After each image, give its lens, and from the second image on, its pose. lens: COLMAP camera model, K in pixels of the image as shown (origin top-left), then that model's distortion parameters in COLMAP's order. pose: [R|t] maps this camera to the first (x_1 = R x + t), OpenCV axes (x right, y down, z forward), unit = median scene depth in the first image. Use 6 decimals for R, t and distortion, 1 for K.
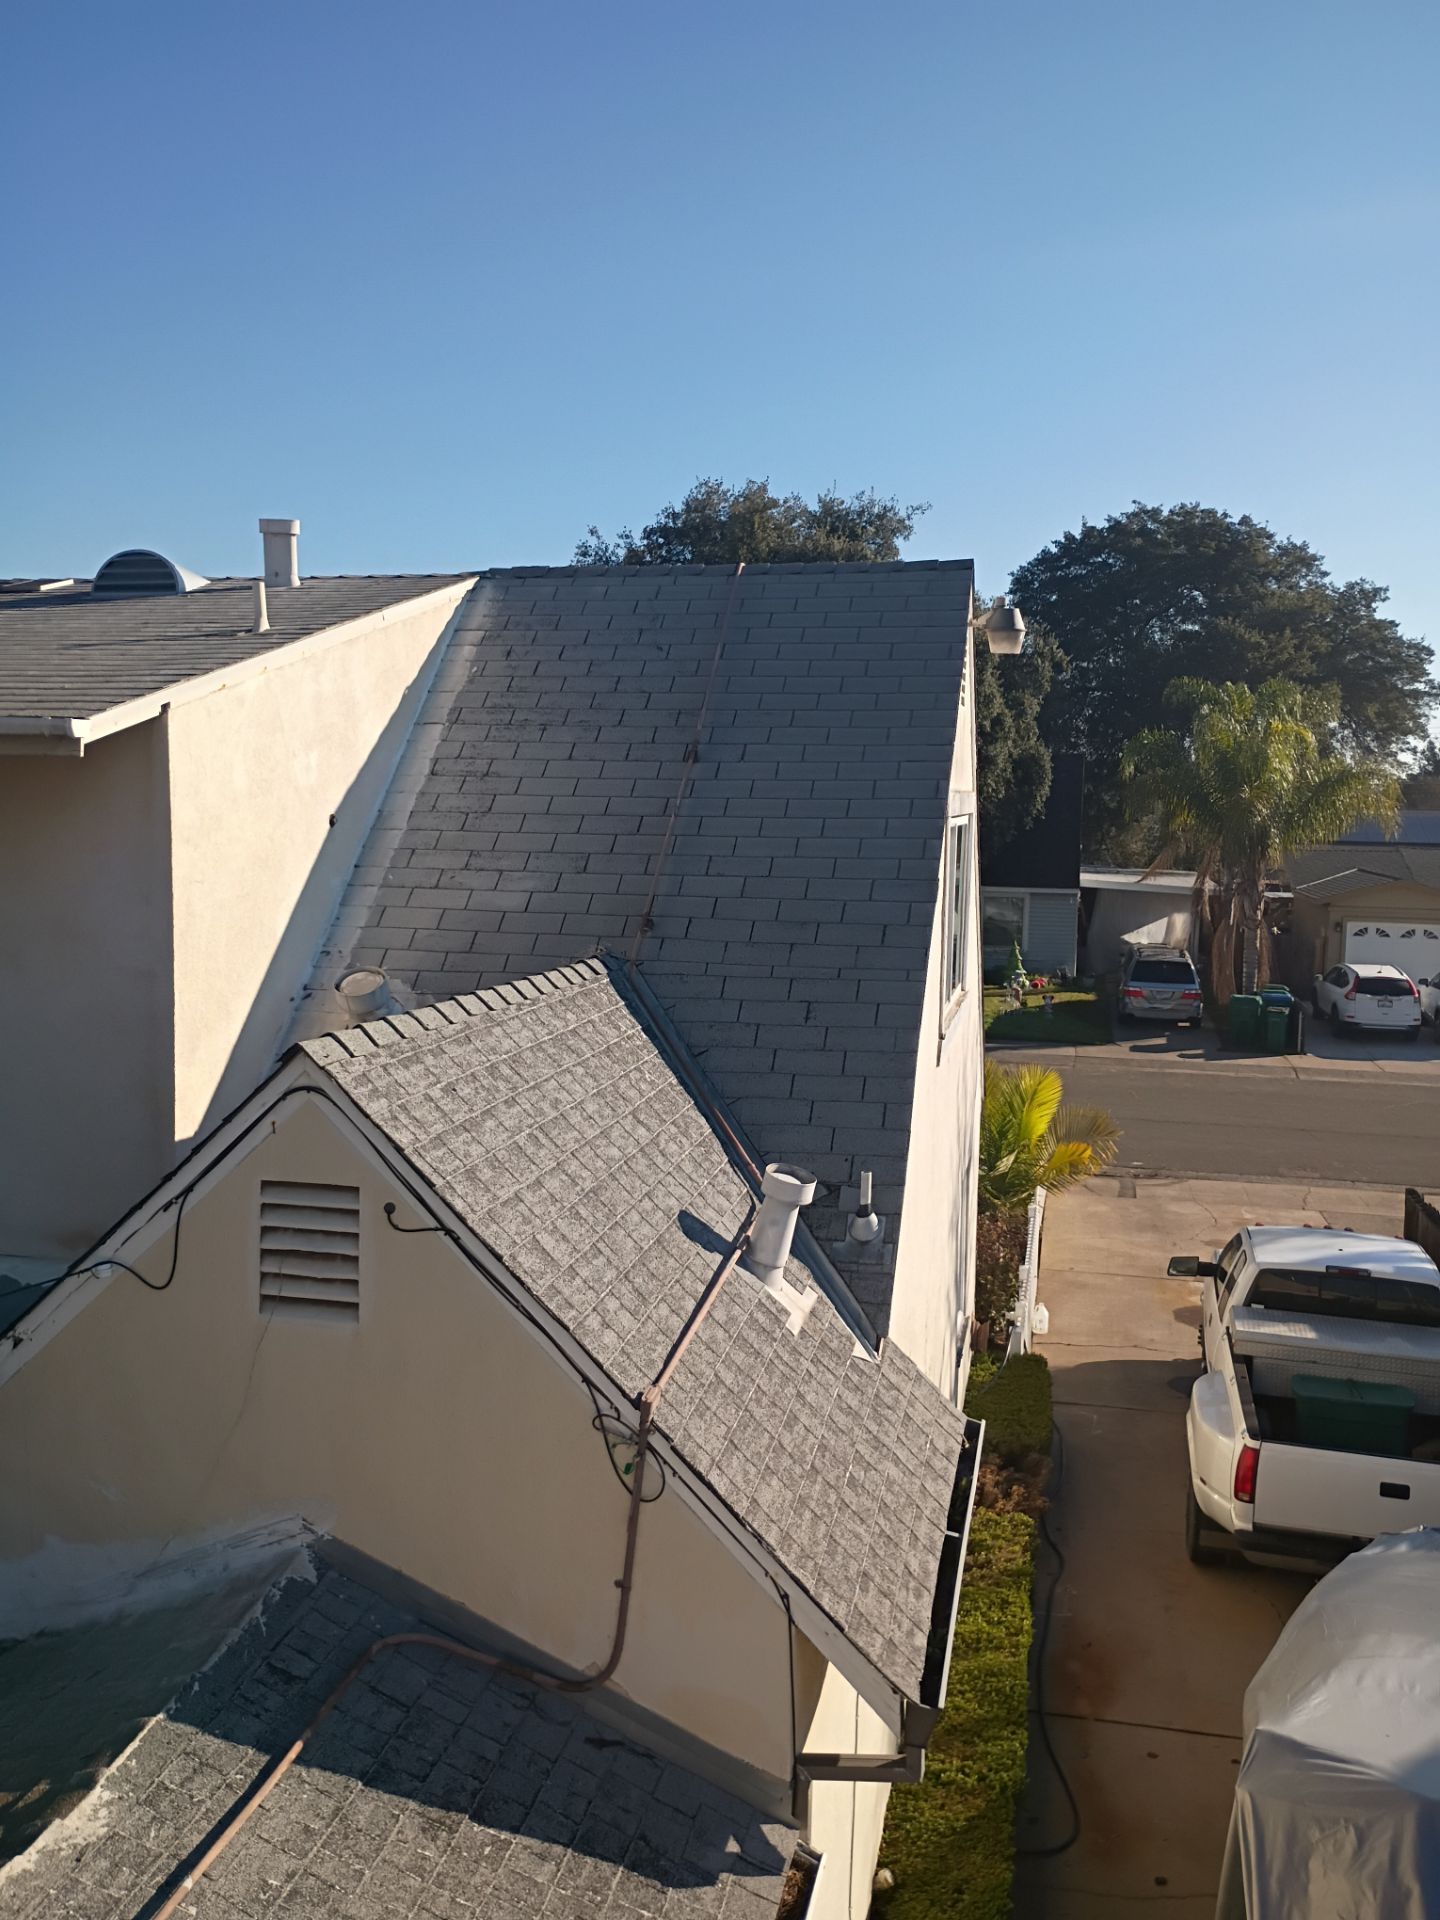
lens RADIAL K [[1553.1, 0, 685.0], [0, 1553.1, 950.4], [0, 0, 1]] dist [0.007705, -0.012011]
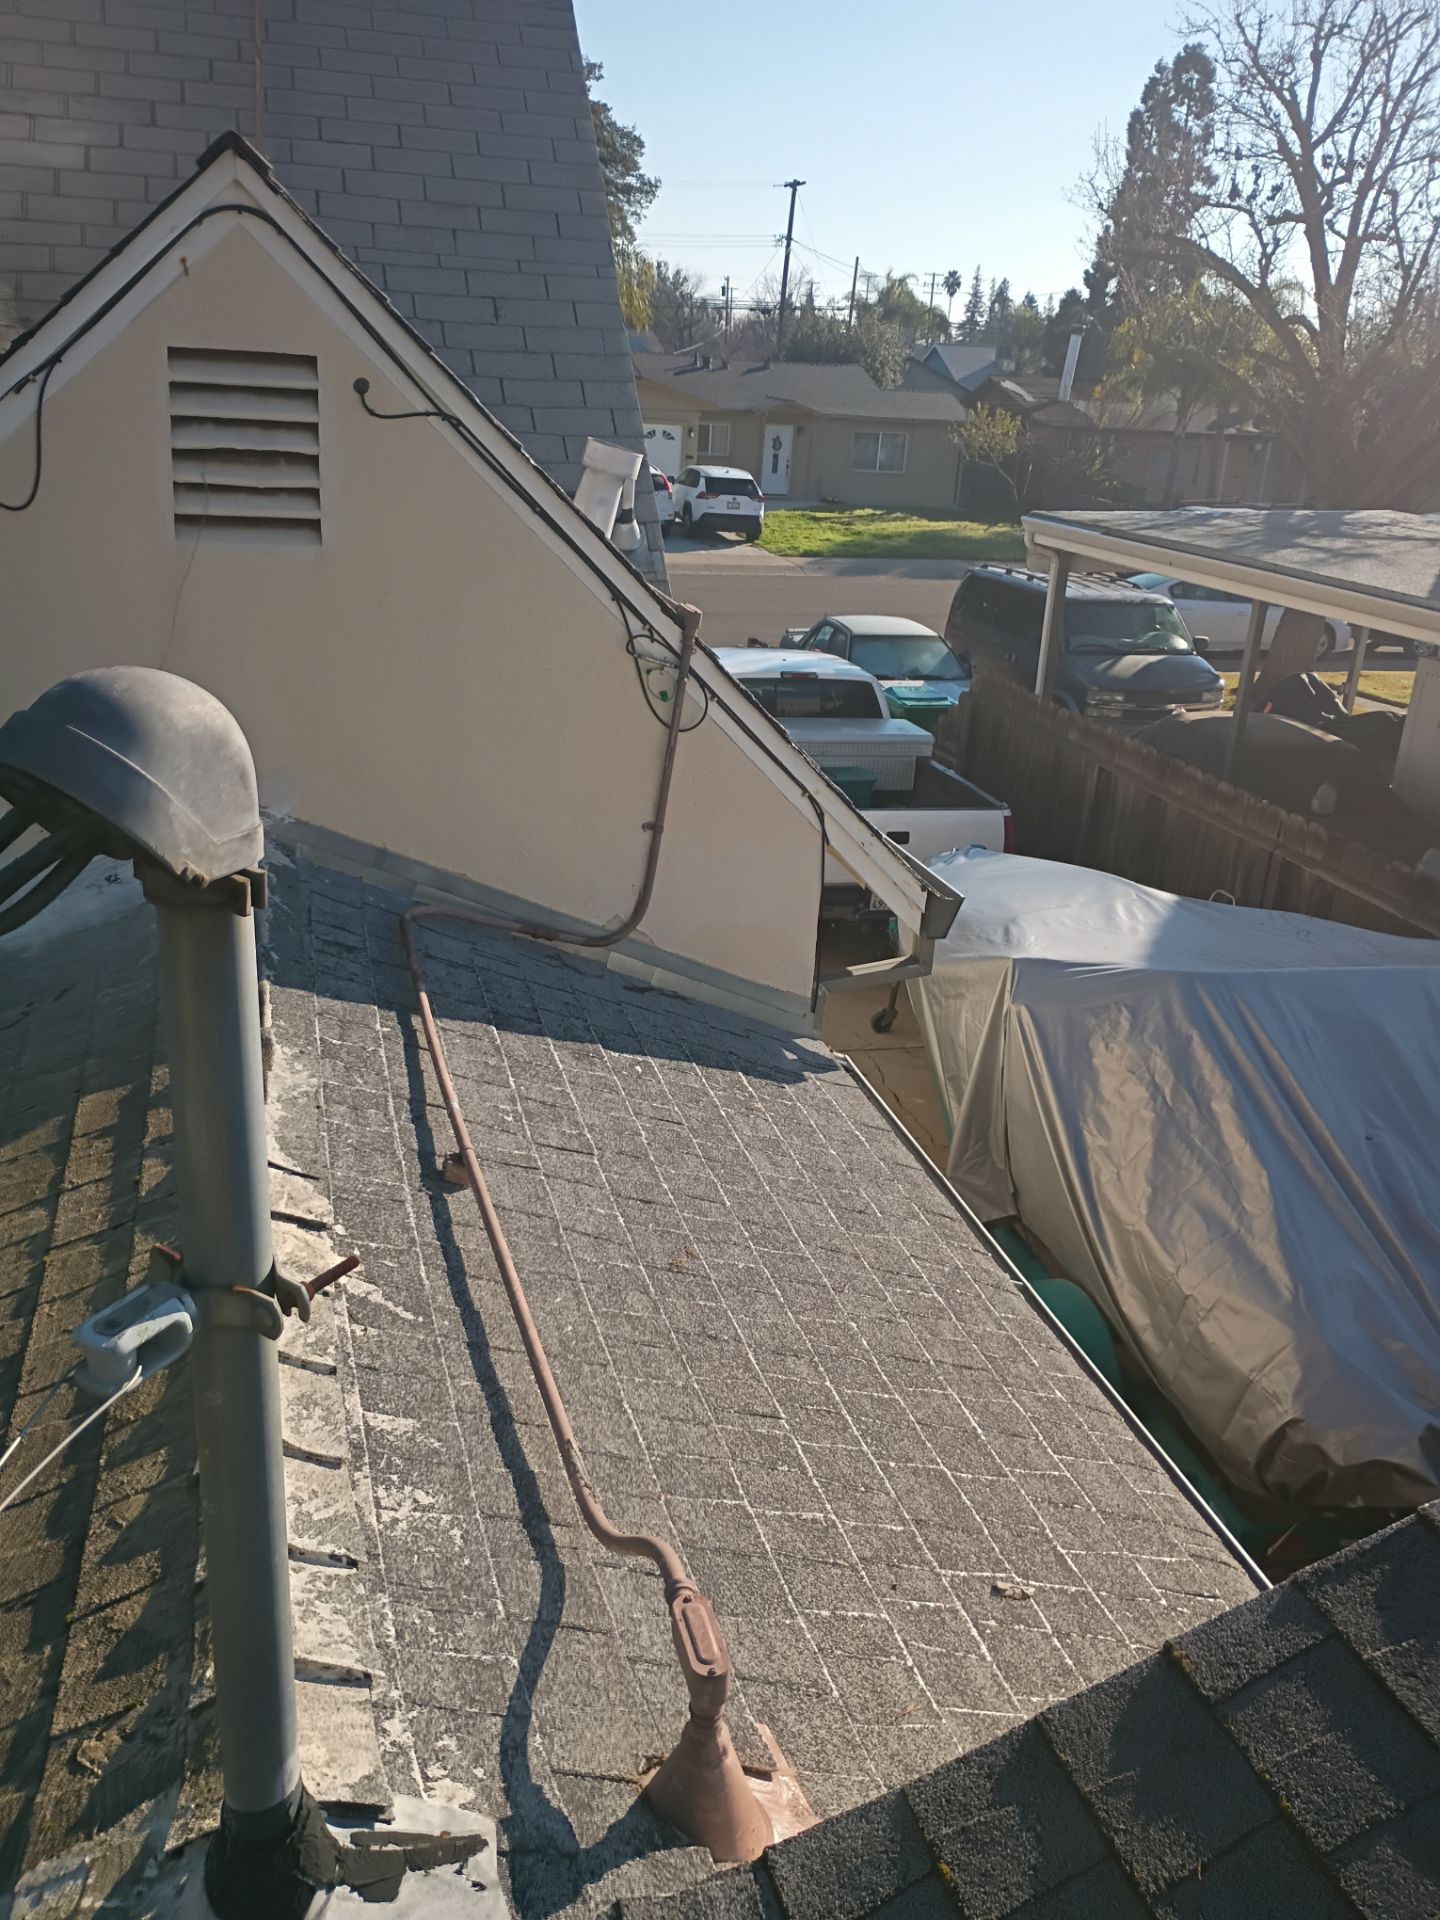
lens RADIAL K [[1586.7, 0, 734.2], [0, 1586.7, 985.4], [0, 0, 1]] dist [0.064299, -0.104729]
pose [[0.867845, -0.139071, 0.476973, -0.450769], [-0.011163, 0.954325, 0.298563, 0.210165], [-0.496709, -0.264431, 0.826654, 0.164786]]
